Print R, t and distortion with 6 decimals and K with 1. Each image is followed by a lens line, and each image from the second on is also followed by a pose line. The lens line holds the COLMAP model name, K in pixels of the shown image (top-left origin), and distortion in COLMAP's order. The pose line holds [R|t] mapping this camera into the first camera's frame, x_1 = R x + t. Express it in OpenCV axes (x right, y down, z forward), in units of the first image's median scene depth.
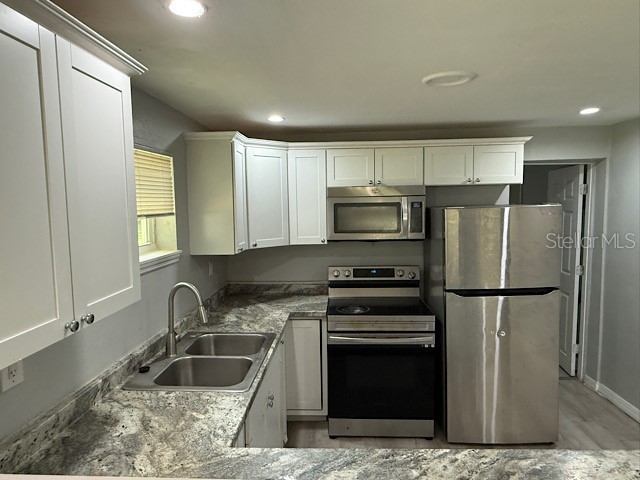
lens RADIAL K [[422.1, 0, 322.3], [0, 422.1, 242.0], [0, 0, 1]] dist [0.003449, -0.002414]
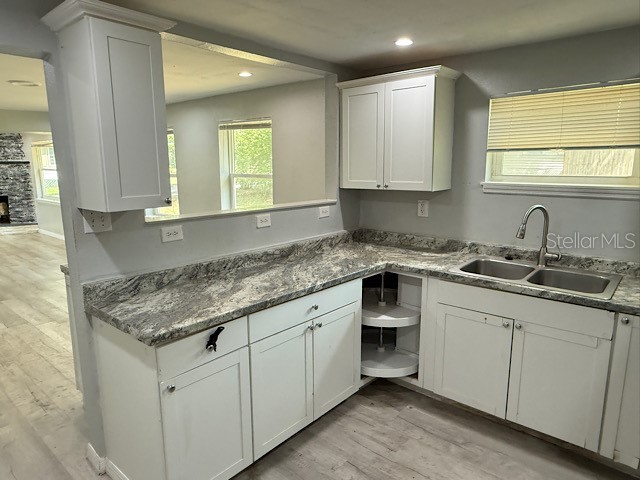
lens RADIAL K [[422.1, 0, 317.2], [0, 422.1, 243.9], [0, 0, 1]] dist [0.003449, -0.002414]
pose [[-0.608720, 0.151857, -0.778717, 0.719339], [-0.051396, 0.971902, 0.229707, -0.023460], [0.791719, 0.179850, -0.583811, 0.882007]]
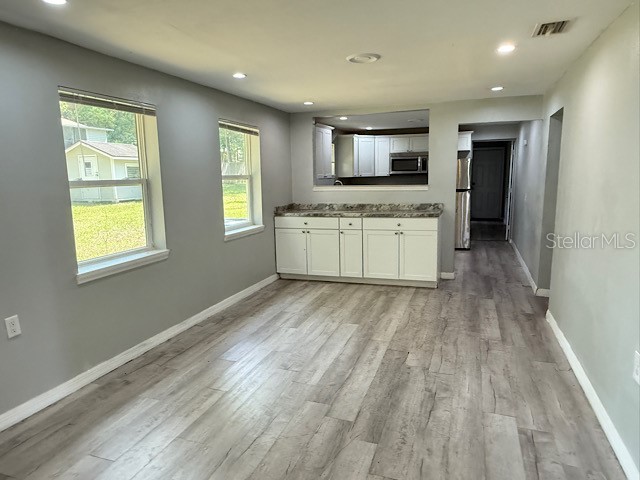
lens RADIAL K [[422.1, 0, 317.5], [0, 422.1, 241.4], [0, 0, 1]] dist [0.003449, -0.002414]
pose [[0.958550, 0.050455, -0.280421, 0.376948], [-0.025426, 0.995417, 0.092188, 0.199864], [0.283787, -0.081237, 0.955440, -1.794288]]
